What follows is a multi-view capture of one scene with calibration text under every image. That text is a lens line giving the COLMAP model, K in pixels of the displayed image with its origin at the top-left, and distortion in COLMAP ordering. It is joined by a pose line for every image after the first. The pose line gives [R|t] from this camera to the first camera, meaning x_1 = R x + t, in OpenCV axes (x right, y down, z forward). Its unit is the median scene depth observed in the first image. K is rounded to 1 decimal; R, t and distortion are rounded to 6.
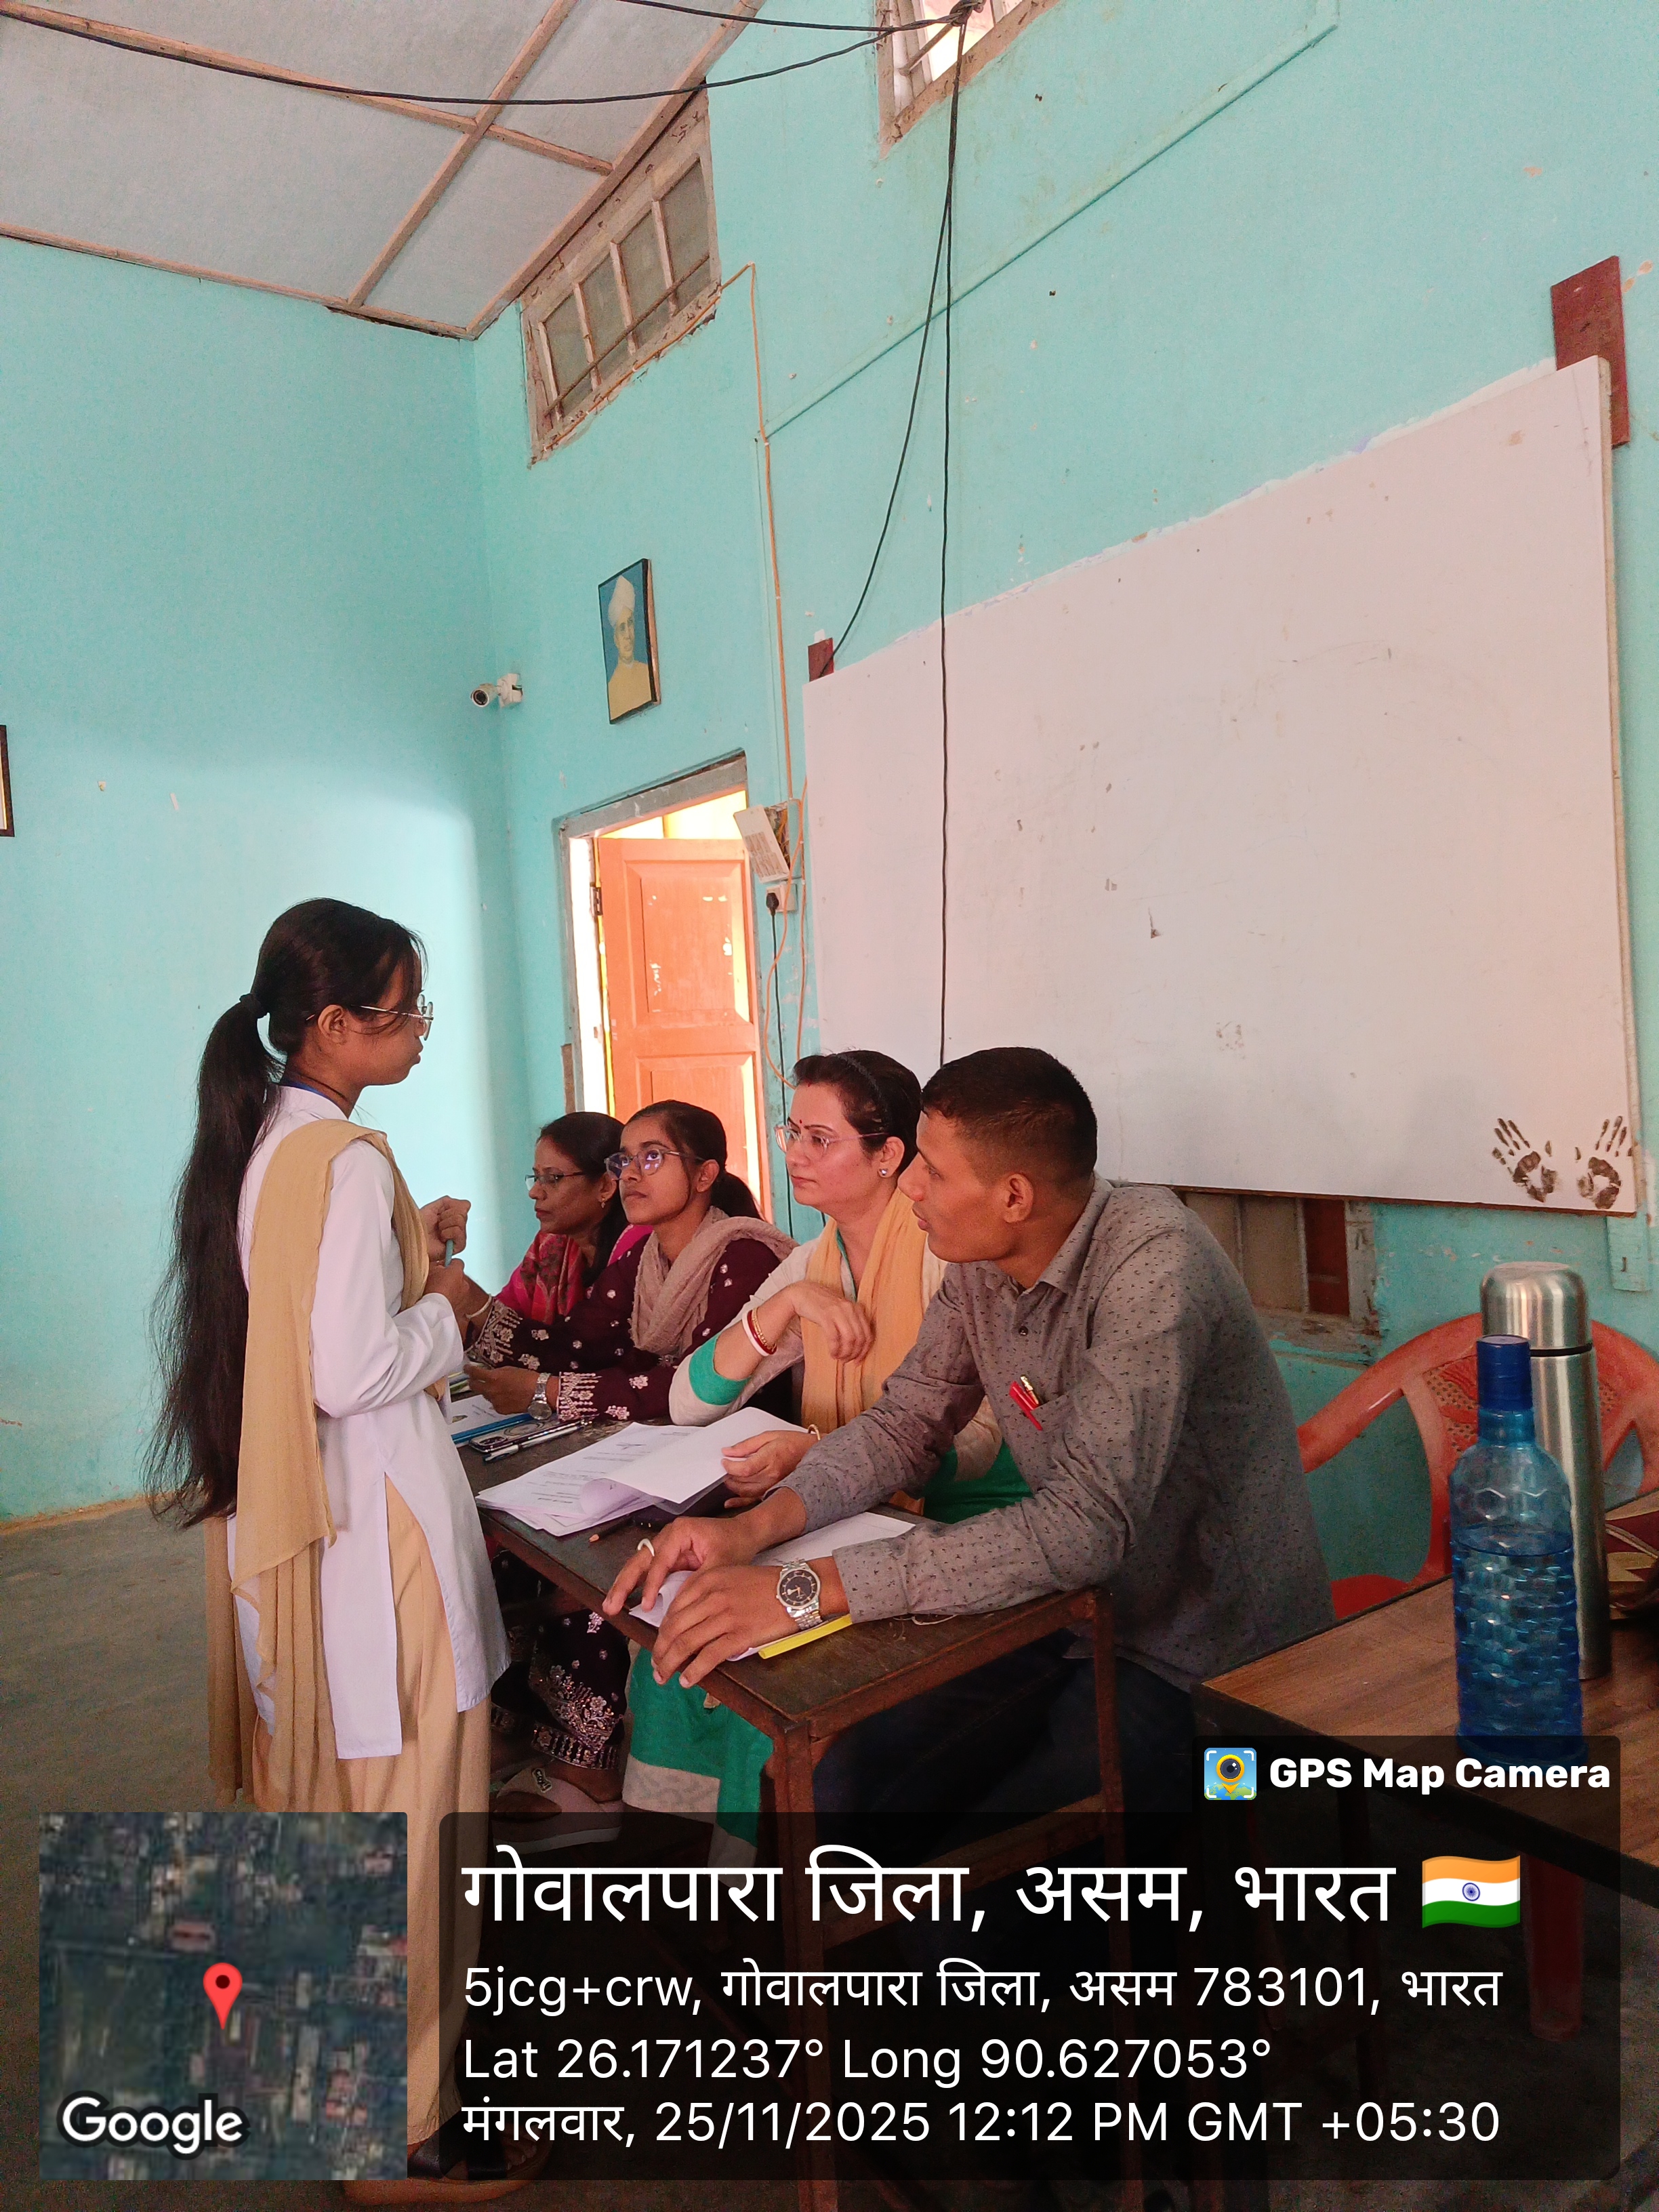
lens RADIAL K [[1535.5, 0, 824.6], [0, 1535.5, 1100.4], [0, 0, 1]] dist [0.004445, 0.011544]
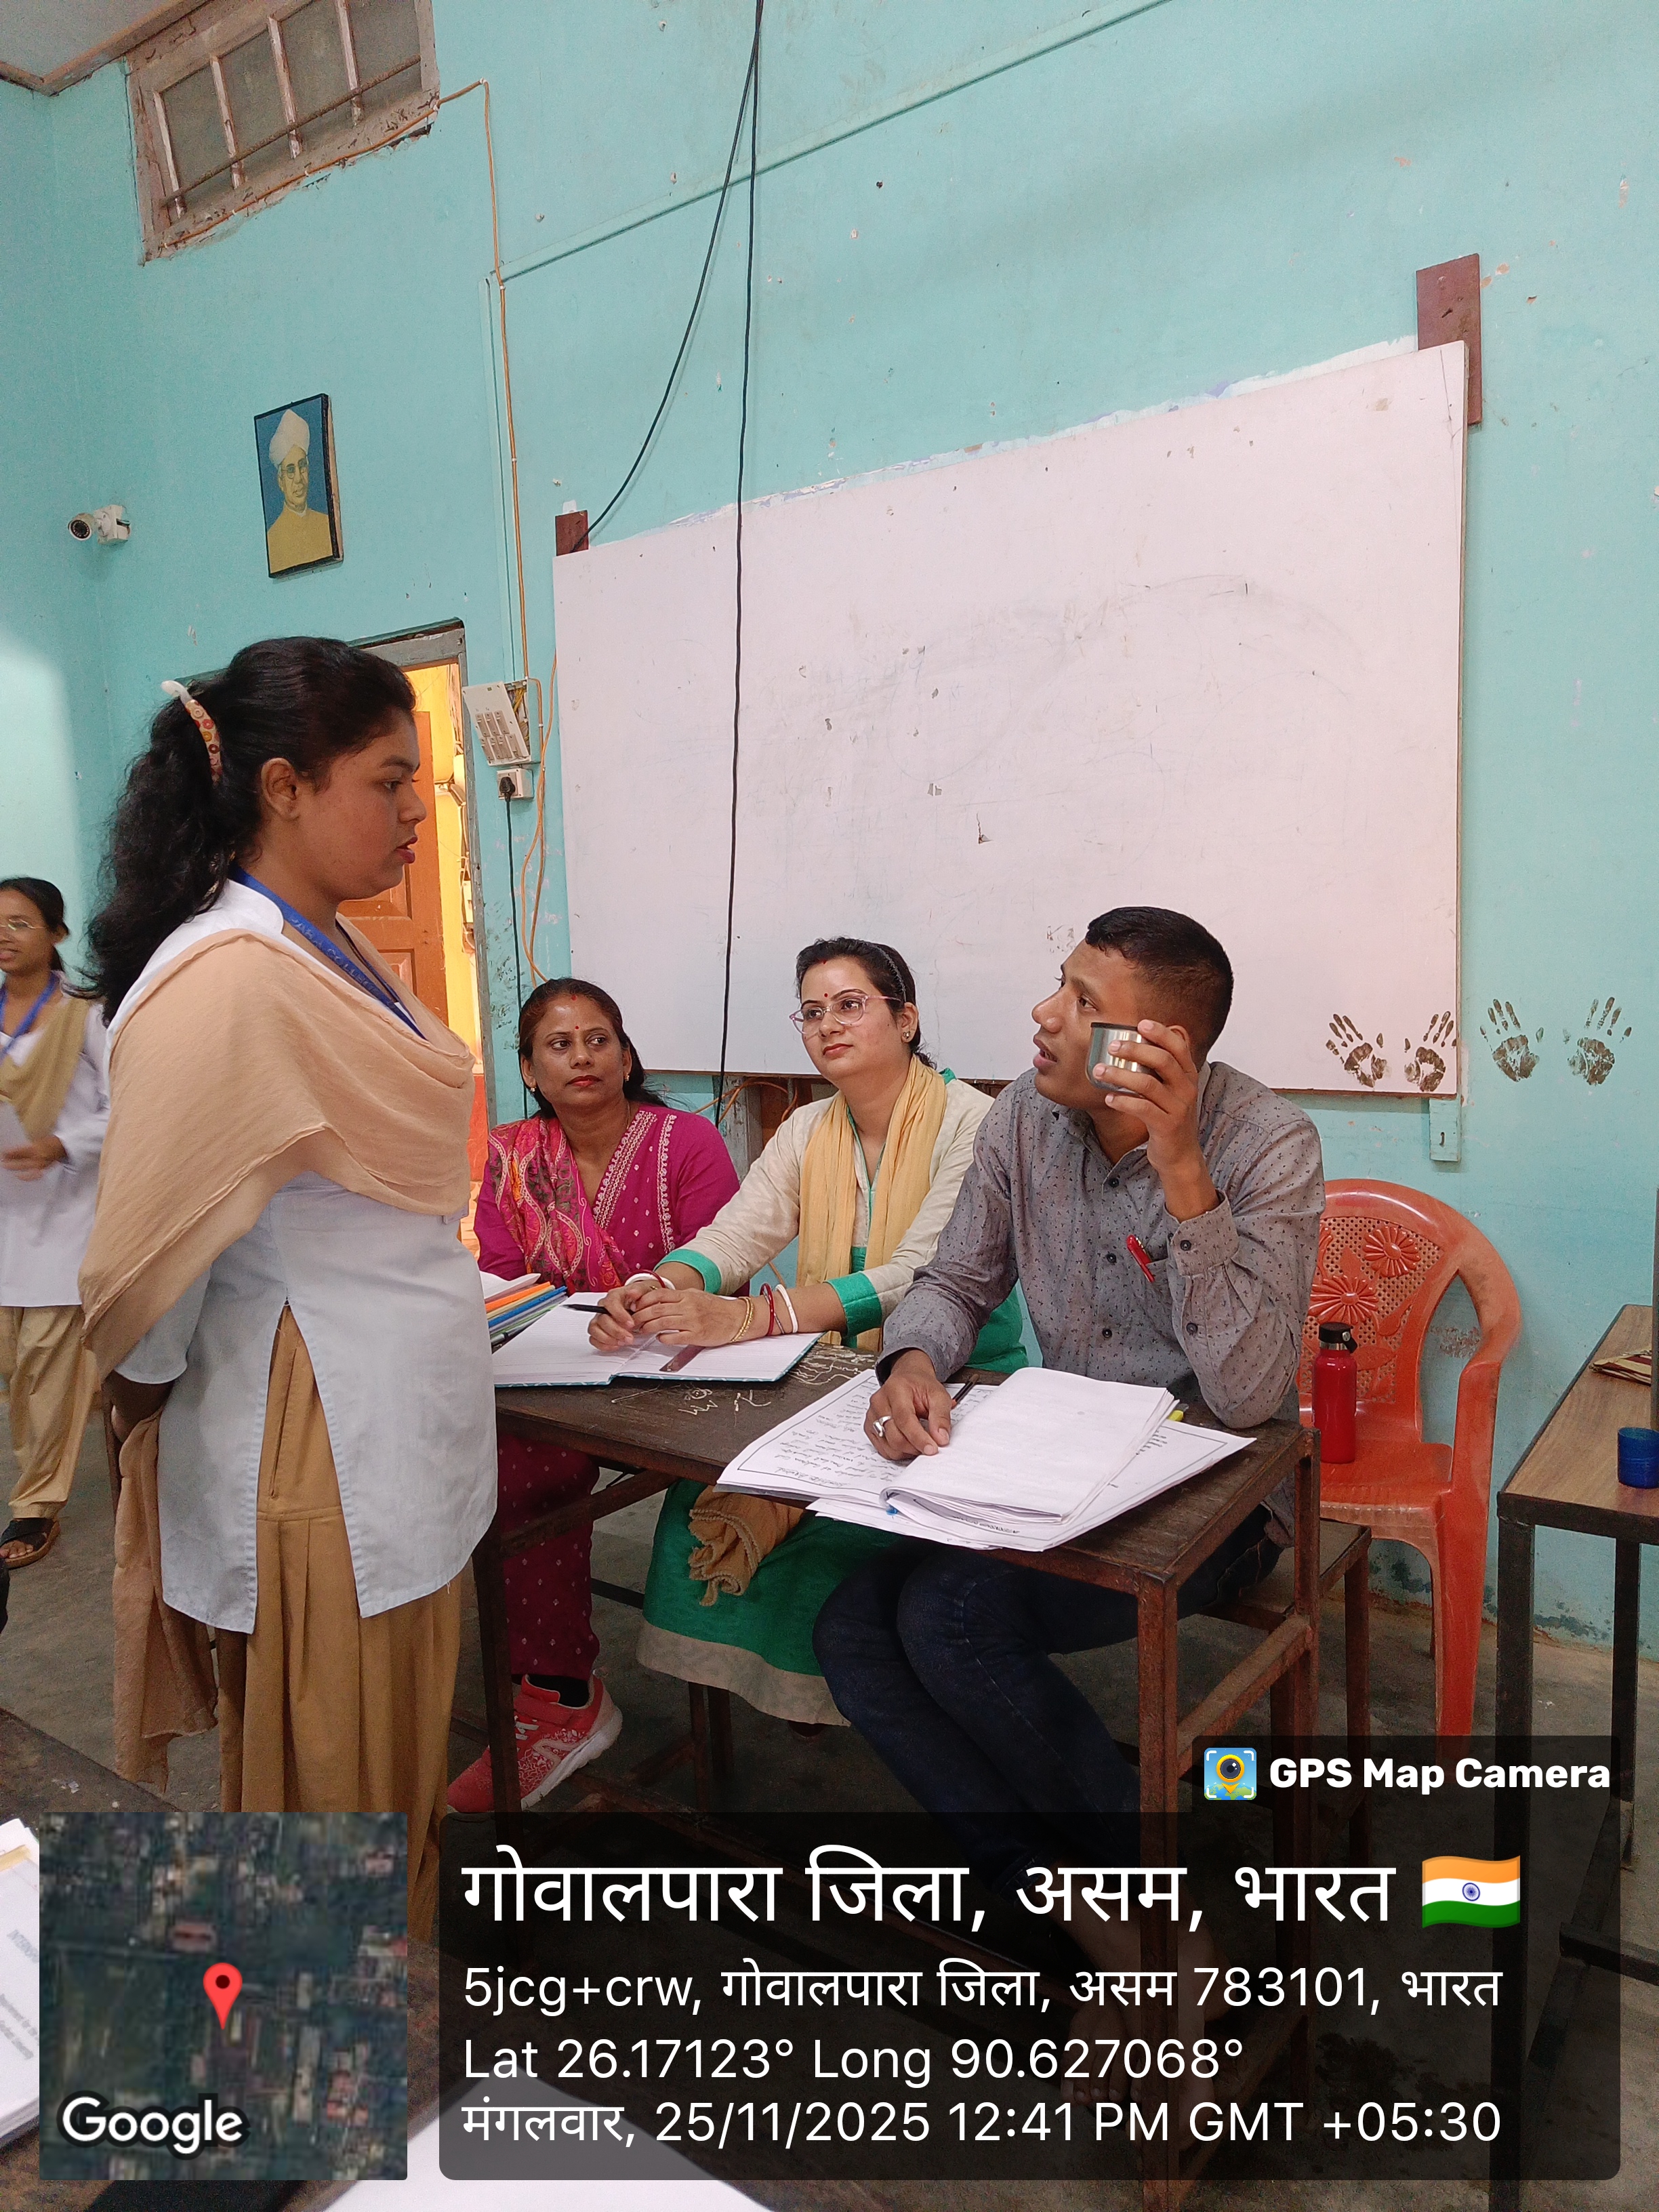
lens RADIAL K [[1535.5, 0, 823.7], [0, 1535.5, 1102.7], [0, 0, 1]] dist [0.004445, 0.011544]
pose [[0.936008, -0.010938, 0.351809, -0.184875], [-0.008570, 0.998513, 0.053844, 0.011089], [-0.351875, -0.053413, 0.934522, 0.038823]]
